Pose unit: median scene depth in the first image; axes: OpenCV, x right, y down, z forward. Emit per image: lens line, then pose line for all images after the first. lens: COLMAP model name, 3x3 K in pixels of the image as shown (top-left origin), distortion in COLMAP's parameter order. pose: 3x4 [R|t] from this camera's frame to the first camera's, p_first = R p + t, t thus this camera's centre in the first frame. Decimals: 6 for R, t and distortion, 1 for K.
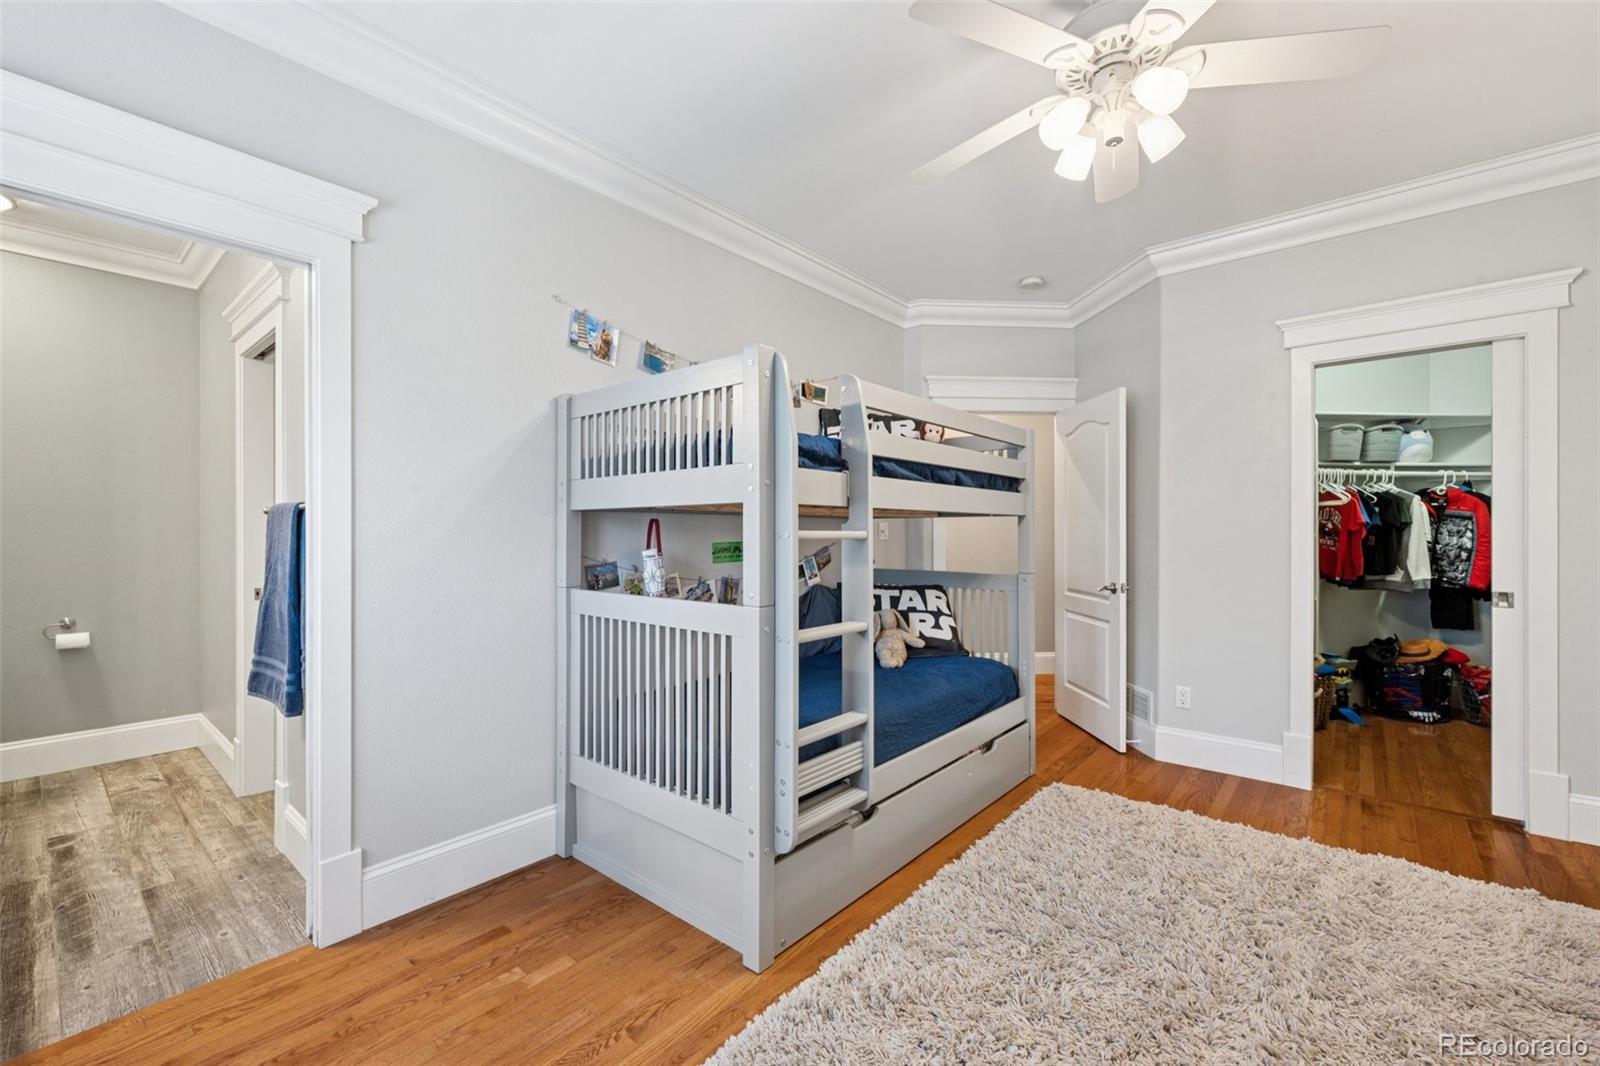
lens RADIAL K [[662.4, 0, 801.9], [0, 662.4, 533.0], [0, 0, 1]] dist [0.002581, 0.000094]
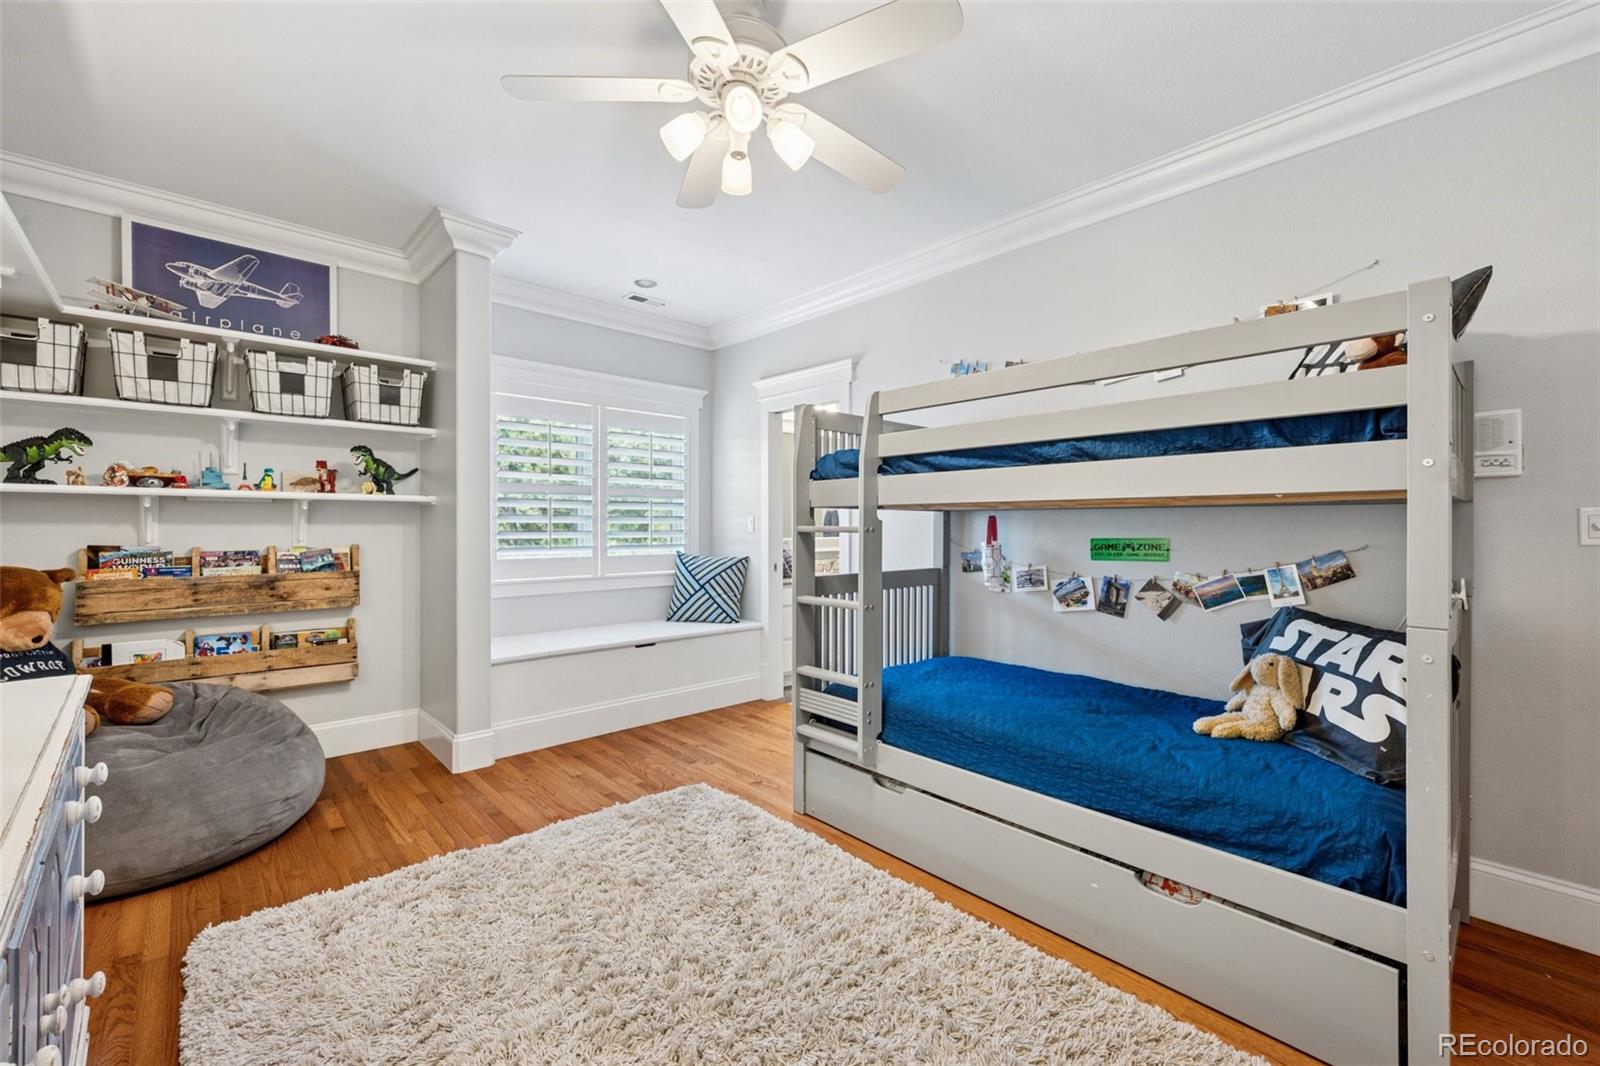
lens RADIAL K [[662.4, 0, 802.3], [0, 662.4, 526.4], [0, 0, 1]] dist [0.002581, 0.000094]
pose [[-0.094197, 0.001964, -0.995552, 0.822084], [-0.005729, 0.999980, 0.002515, -0.002893], [0.995537, 0.005941, -0.094184, 0.652970]]
